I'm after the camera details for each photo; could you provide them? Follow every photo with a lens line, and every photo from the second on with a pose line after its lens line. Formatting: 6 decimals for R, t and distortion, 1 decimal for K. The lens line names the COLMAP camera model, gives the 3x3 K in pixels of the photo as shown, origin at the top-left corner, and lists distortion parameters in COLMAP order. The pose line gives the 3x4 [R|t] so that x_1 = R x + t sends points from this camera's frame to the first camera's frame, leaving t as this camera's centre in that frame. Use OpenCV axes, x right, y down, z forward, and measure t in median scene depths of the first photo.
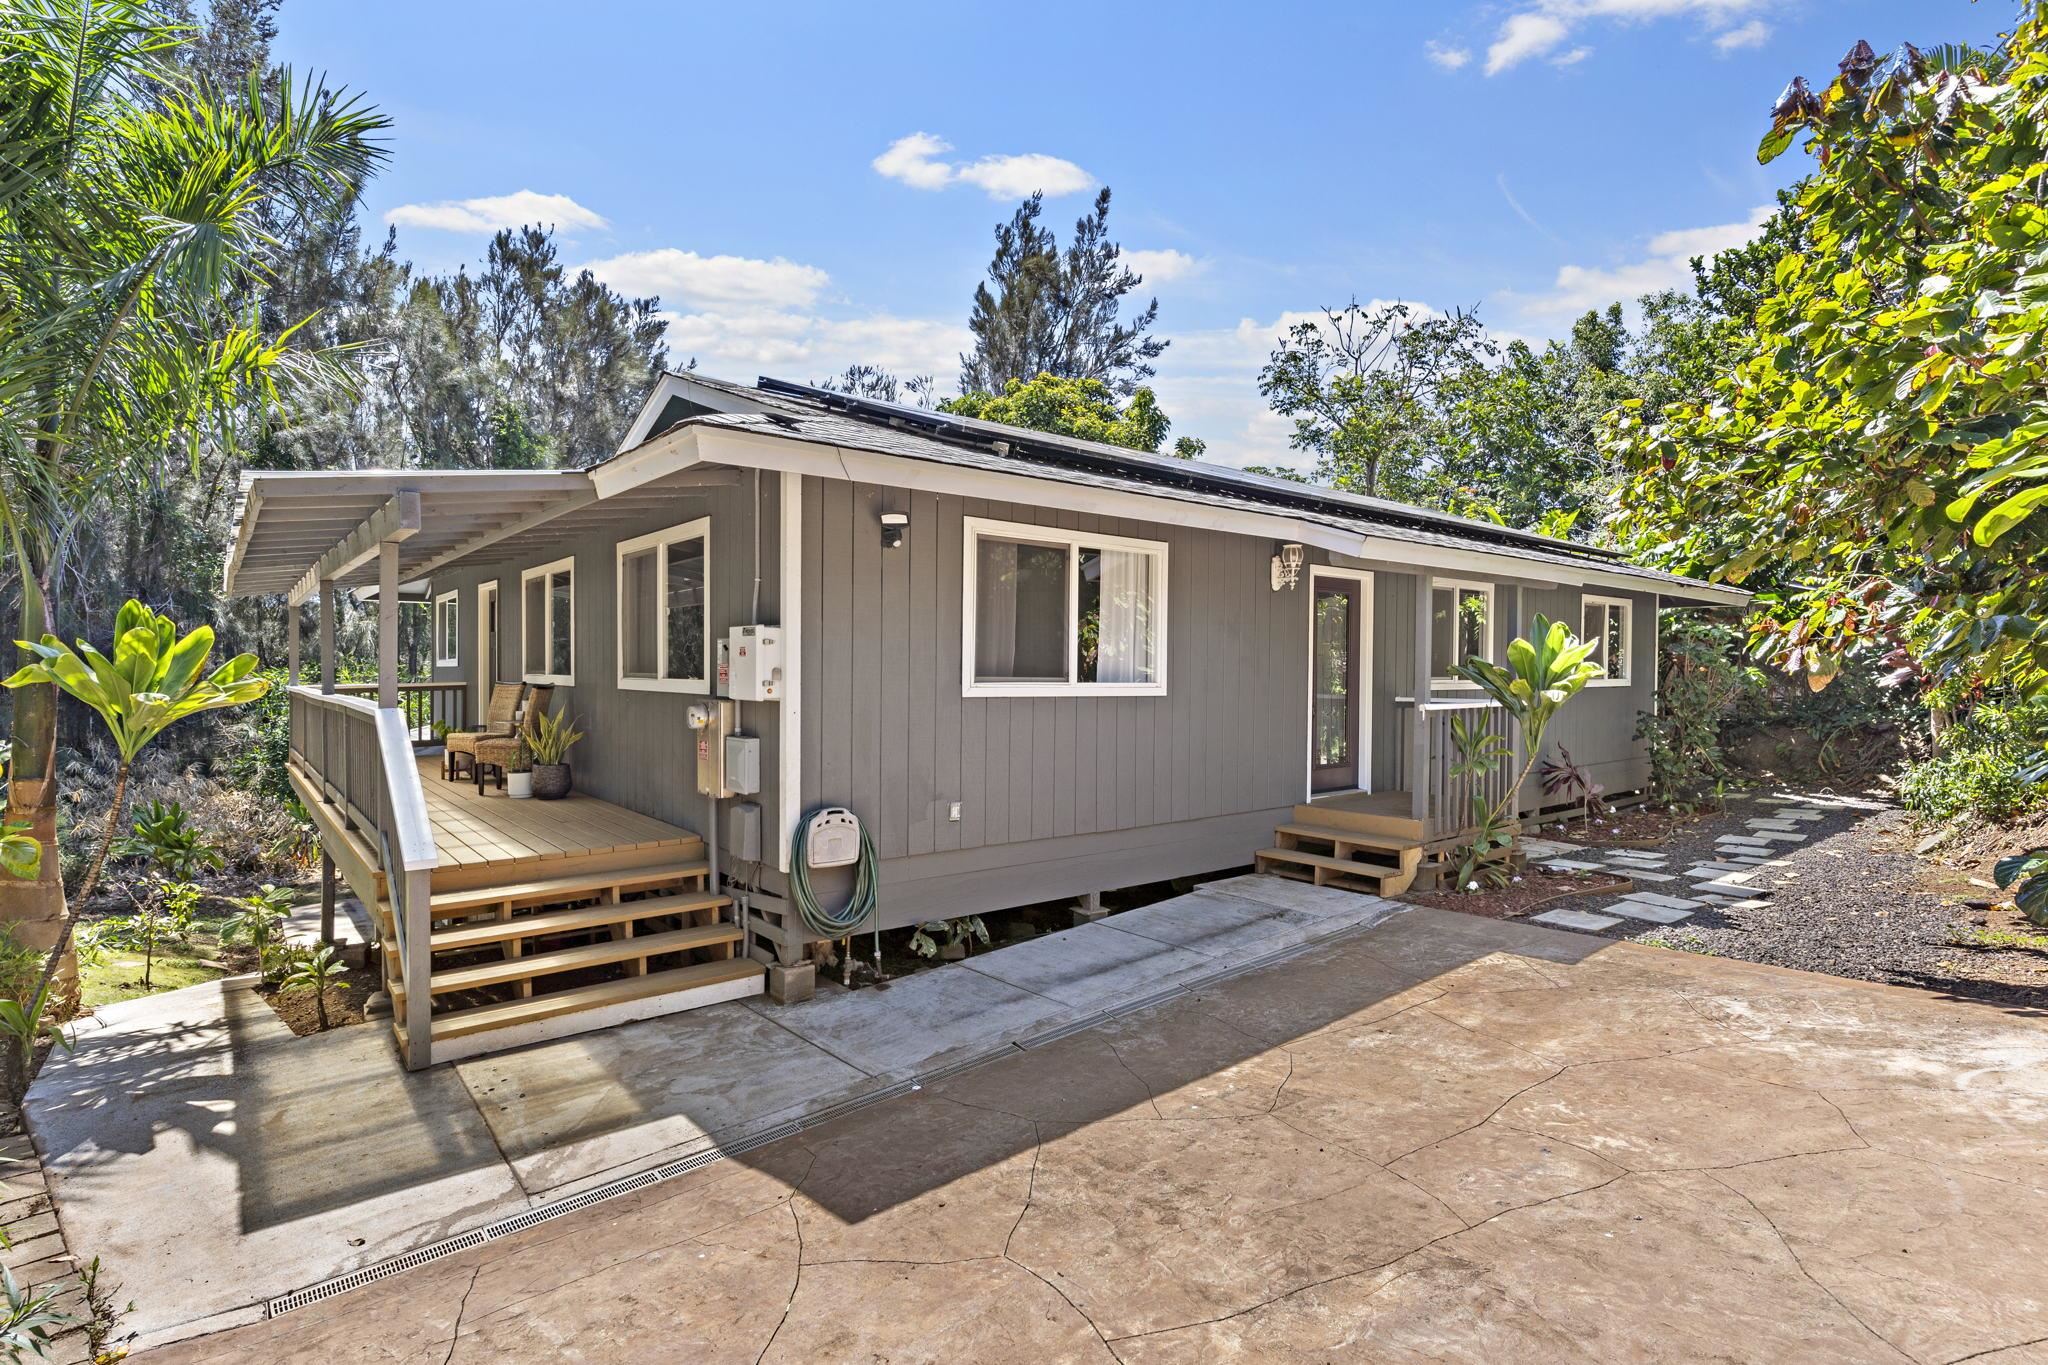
lens RADIAL K [[989.1, 0, 1024.6], [0, 989.1, 673.0], [0, 0, 1]] dist [0.001537, 0.000045]
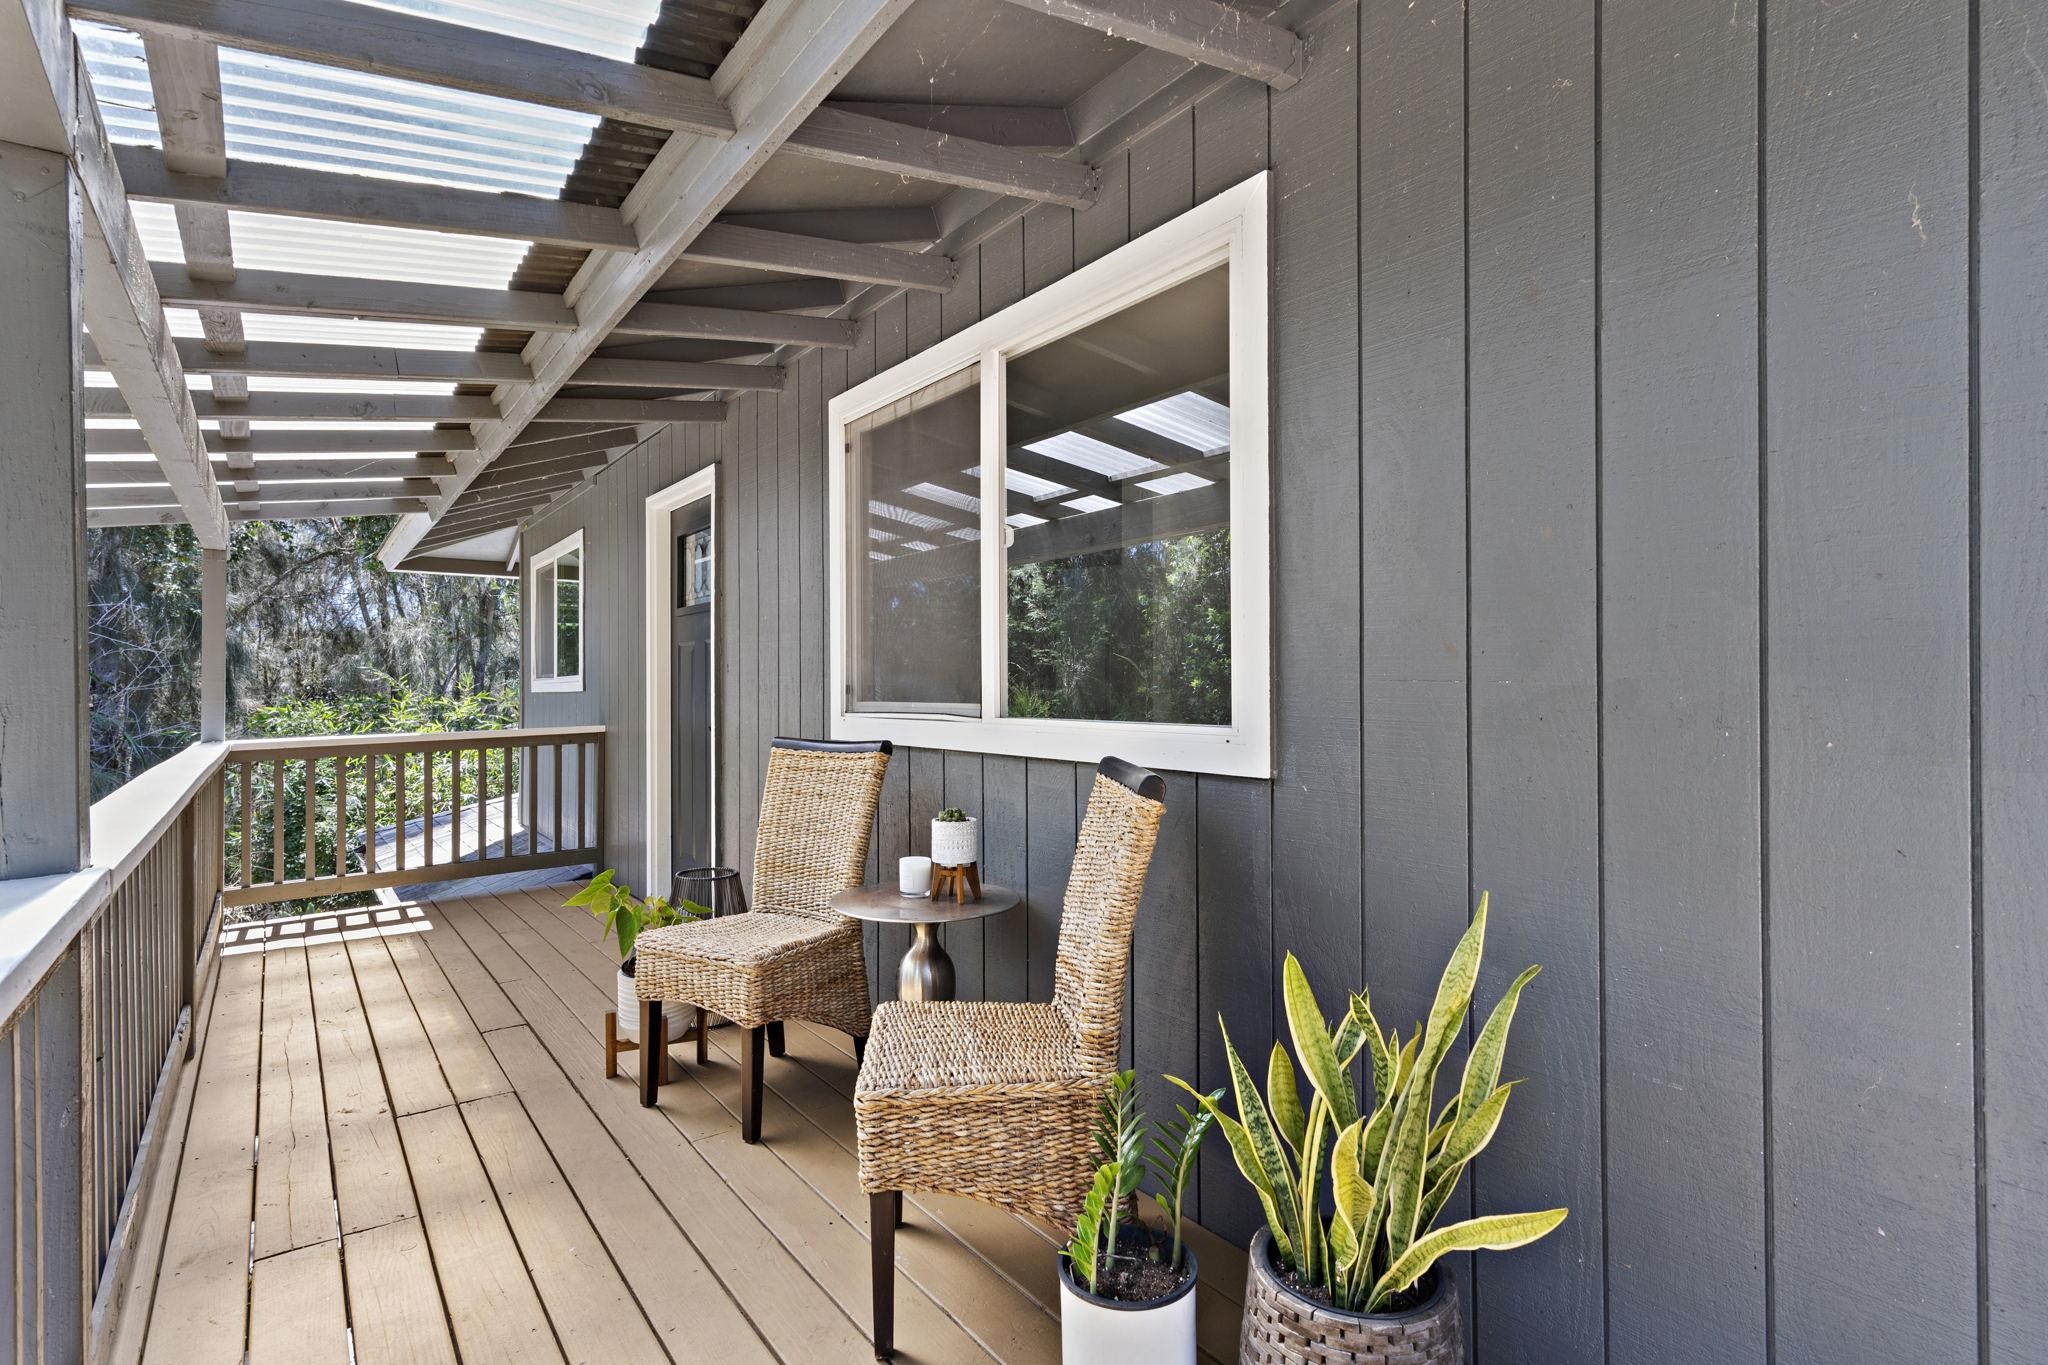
lens RADIAL K [[989.1, 0, 1024.6], [0, 989.1, 673.0], [0, 0, 1]] dist [0.001537, 0.000045]
pose [[0.999073, -0.007855, -0.042317, -0.349323], [0.007035, 0.999785, -0.019488, -0.005167], [0.042461, 0.019172, 0.998914, 0.547424]]
